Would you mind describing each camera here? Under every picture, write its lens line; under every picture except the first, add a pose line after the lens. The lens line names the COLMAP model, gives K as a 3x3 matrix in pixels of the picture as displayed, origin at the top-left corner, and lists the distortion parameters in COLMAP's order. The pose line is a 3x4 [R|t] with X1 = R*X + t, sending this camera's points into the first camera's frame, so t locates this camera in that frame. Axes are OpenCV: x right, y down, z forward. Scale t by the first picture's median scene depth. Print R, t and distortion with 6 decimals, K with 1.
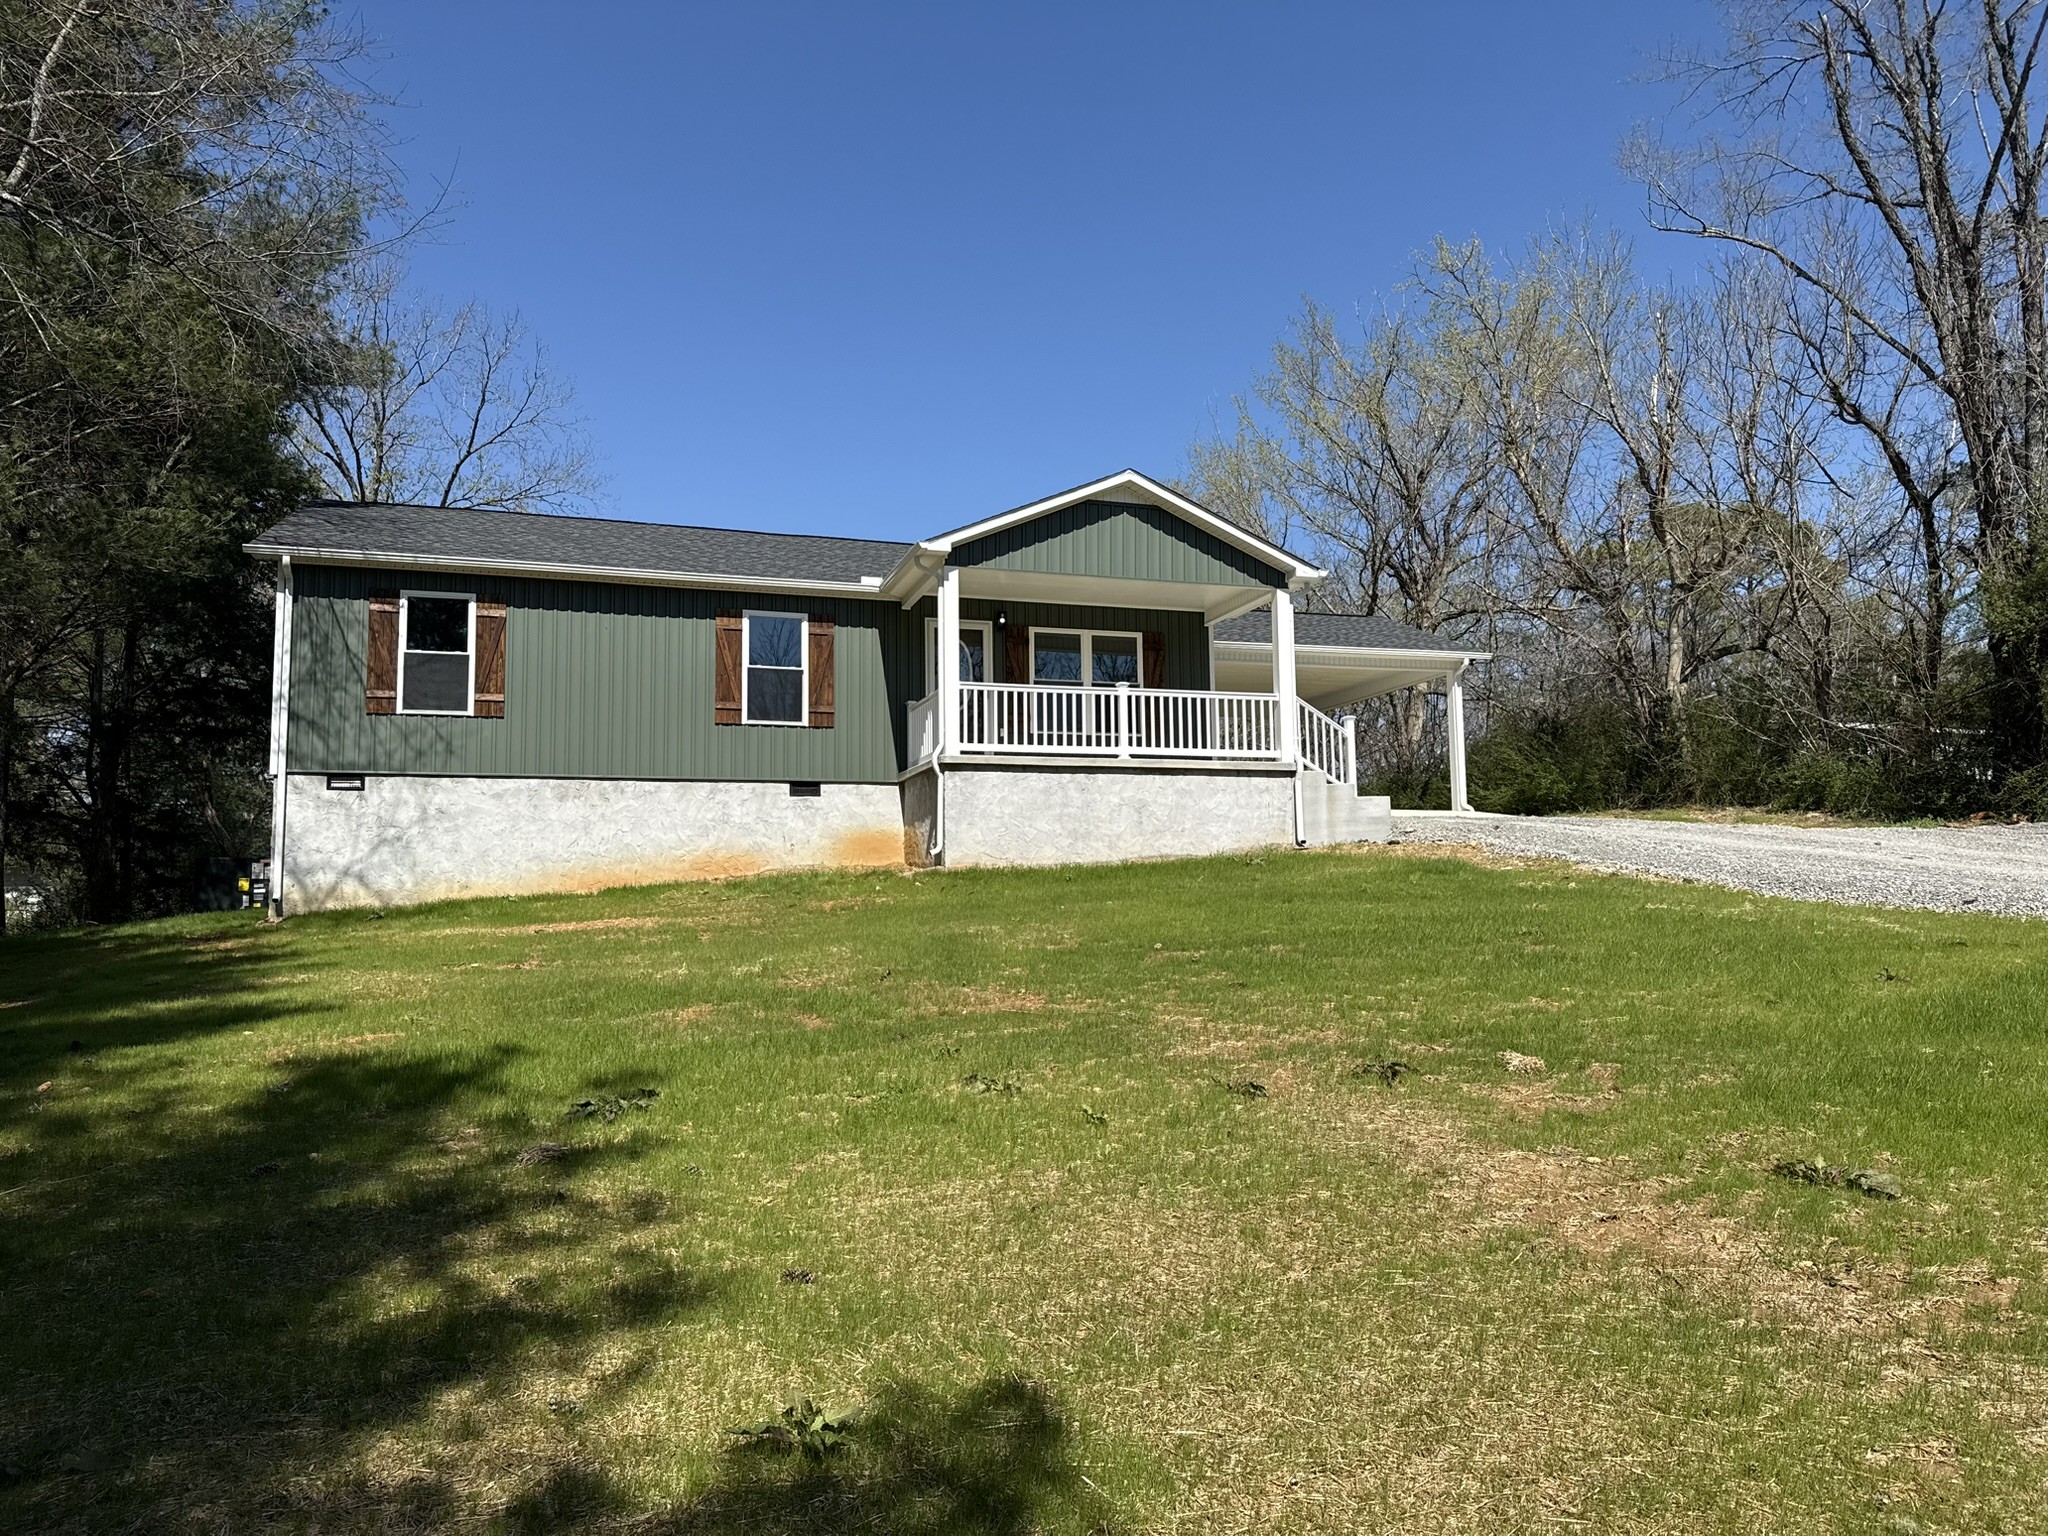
lens RADIAL K [[1427.2, 0, 1032.6], [0, 1427.2, 766.6], [0, 0, 1]] dist [0.032794, -0.047684]
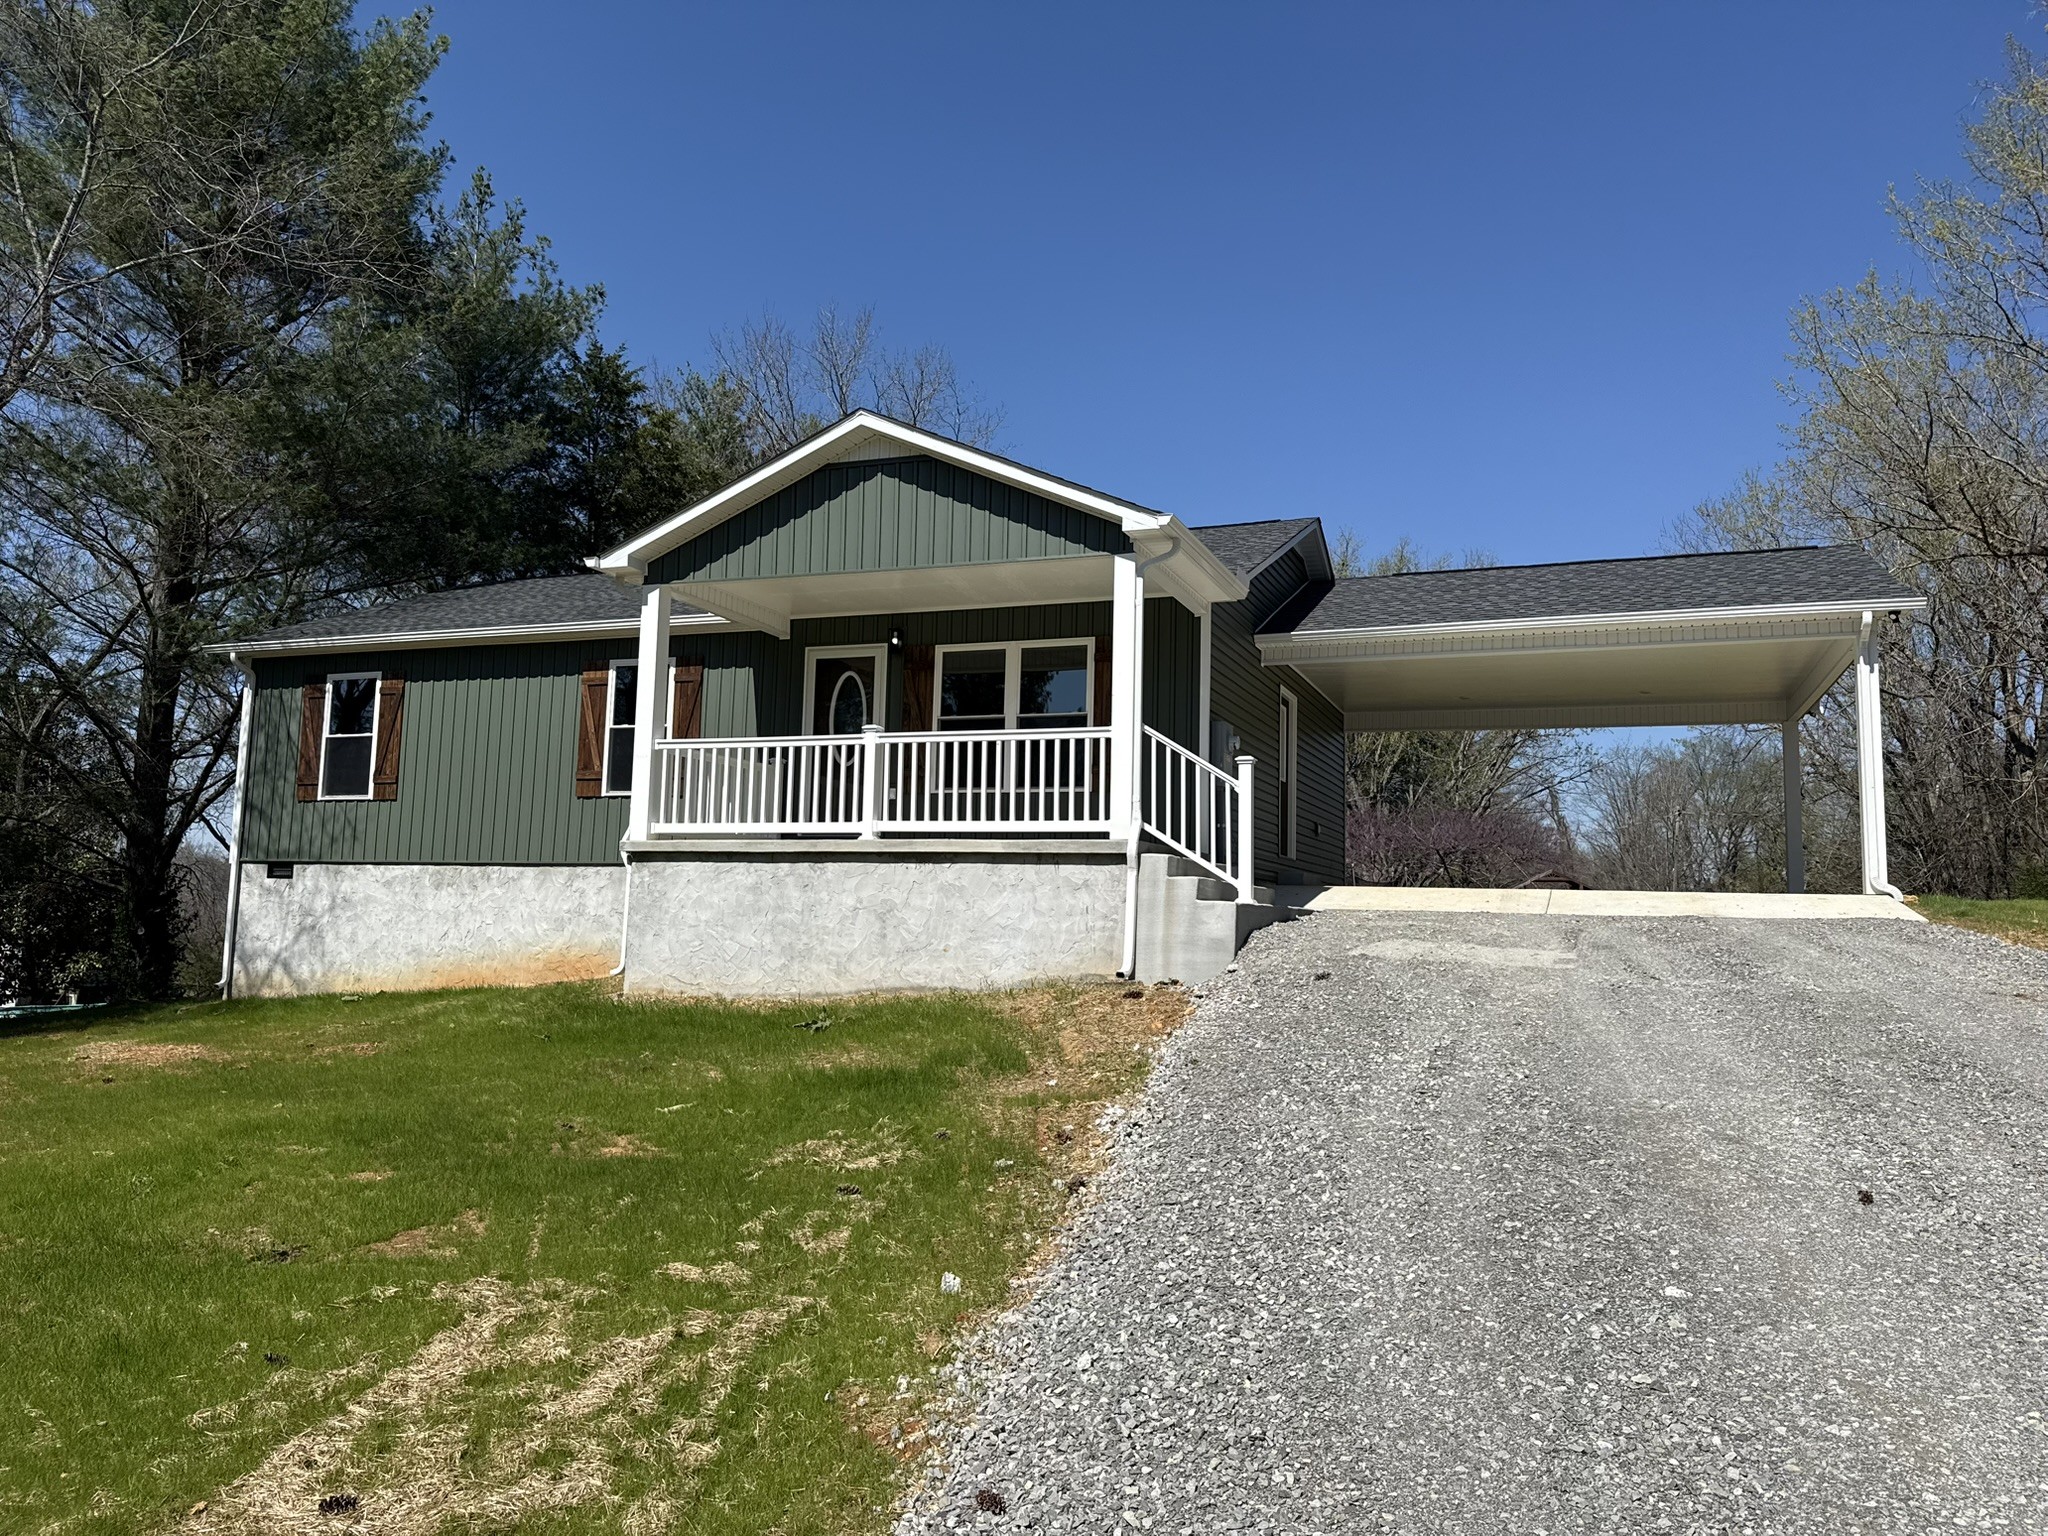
lens RADIAL K [[1466.5, 0, 1030.8], [0, 1466.5, 763.0], [0, 0, 1]] dist [0.002845, -0.028511]
pose [[0.775618, -0.038633, -0.630019, 0.564941], [0.033687, 0.999236, -0.019802, -0.025461], [0.630303, -0.005864, 0.776327, 0.517486]]
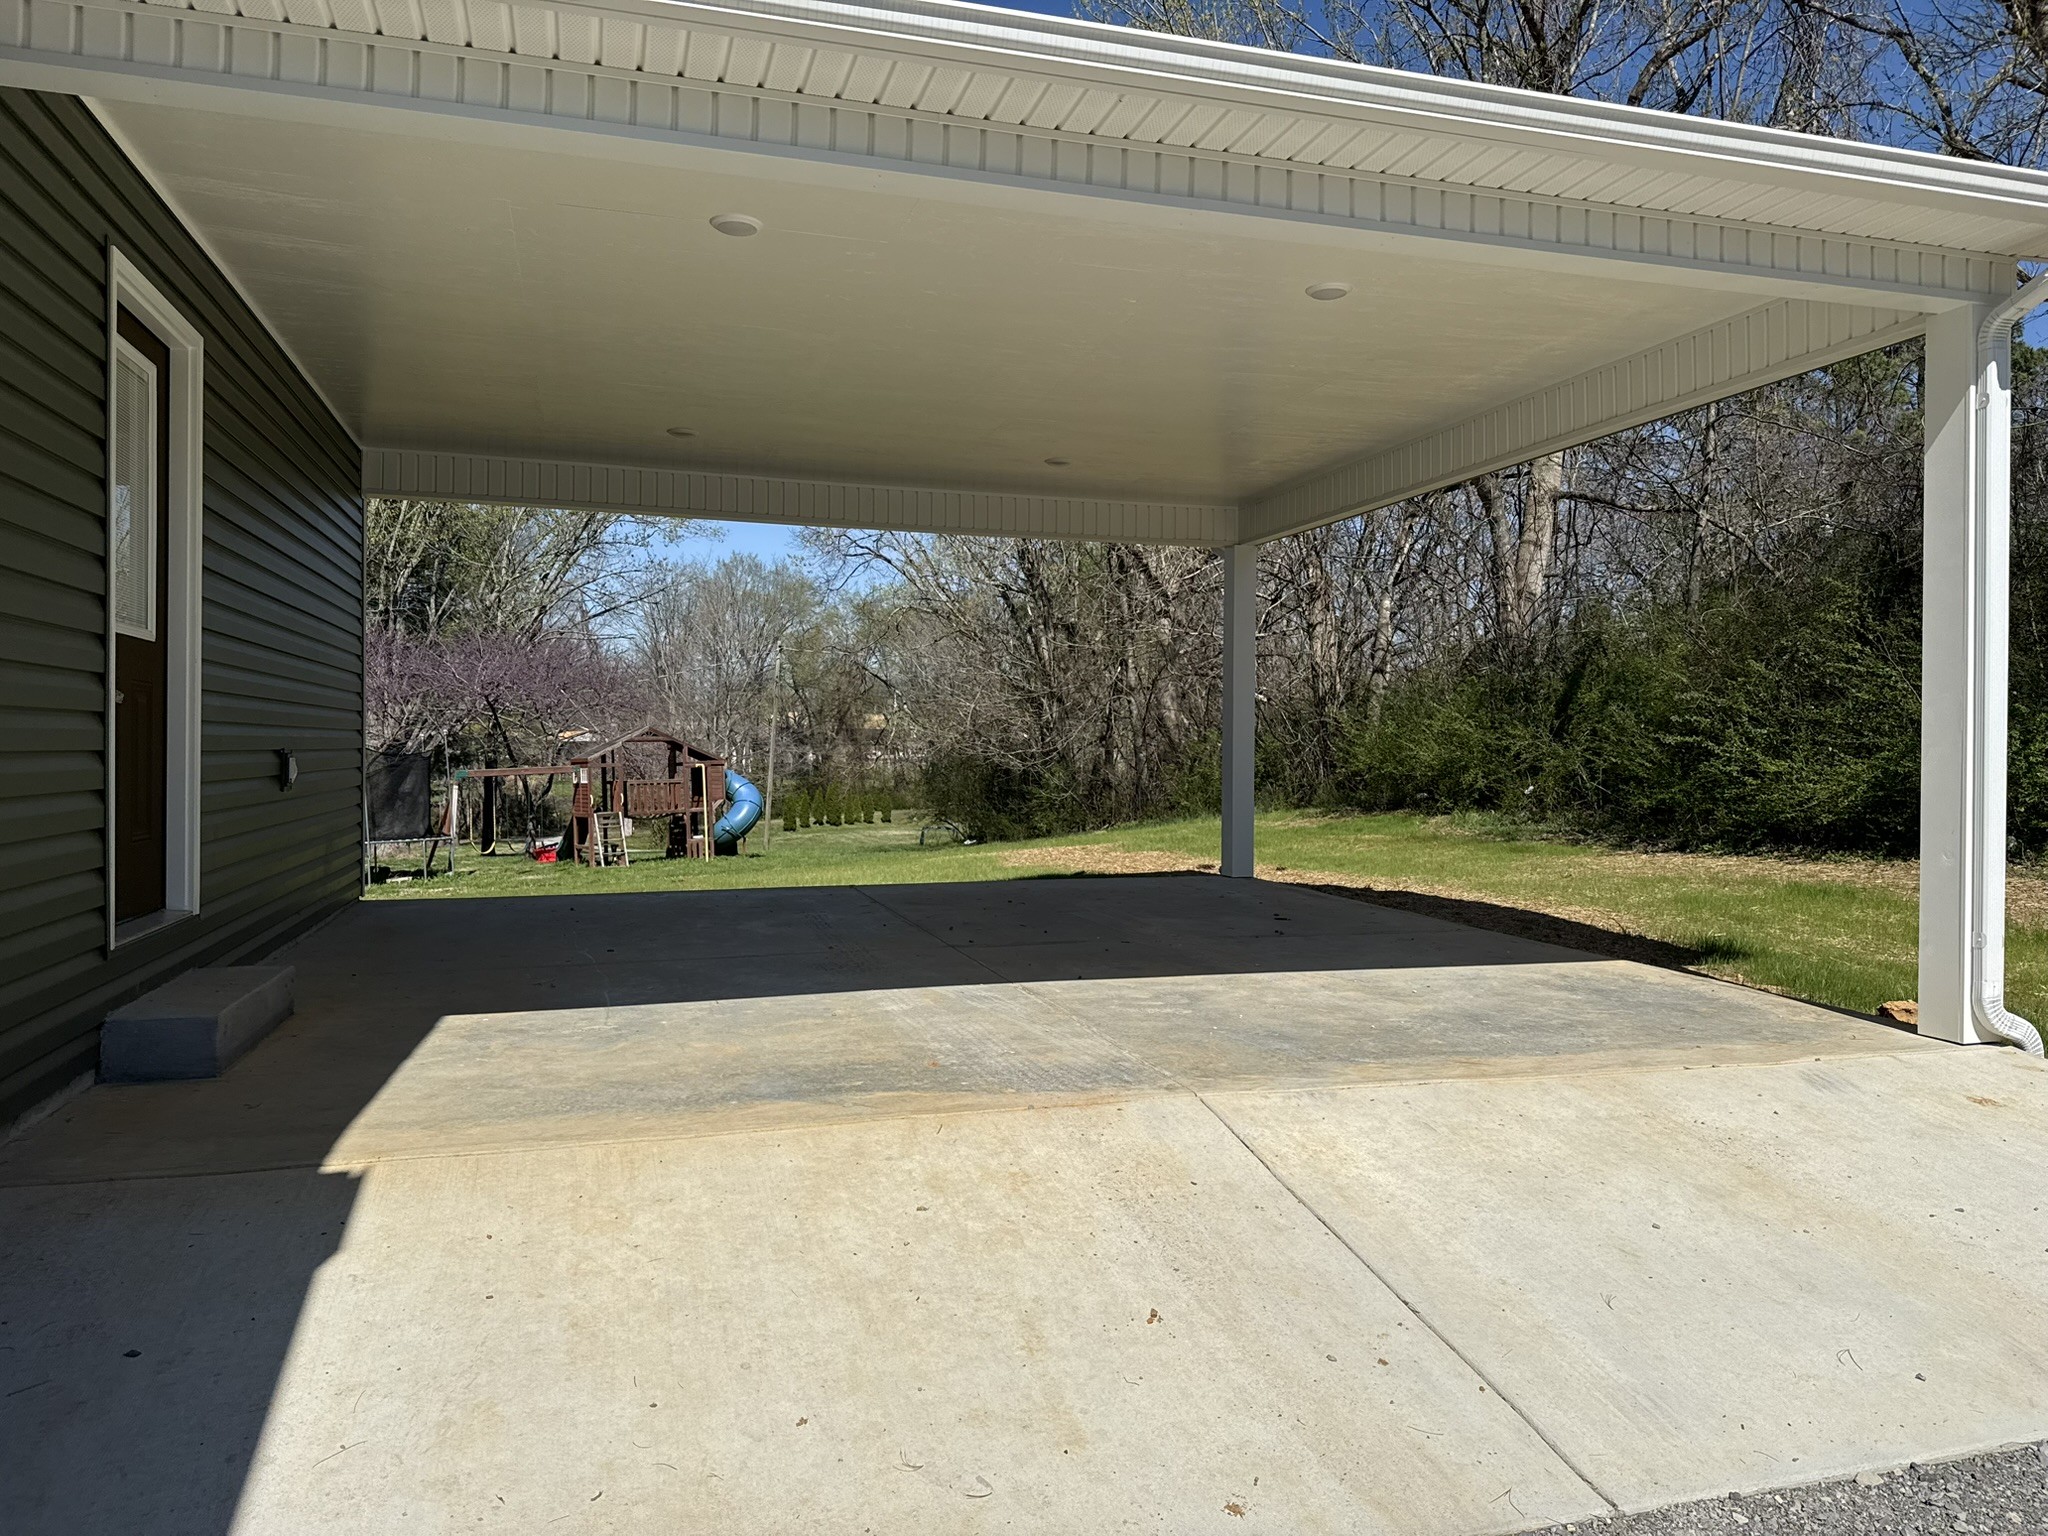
lens RADIAL K [[1433.3, 0, 1023.0], [0, 1433.3, 774.5], [0, 0, 1]] dist [0.057967, -0.074991]
pose [[0.999599, 0.019043, -0.020972, 0.254707], [-0.016242, 0.991841, 0.126445, -0.037623], [0.023209, -0.126054, 0.991752, 1.103166]]
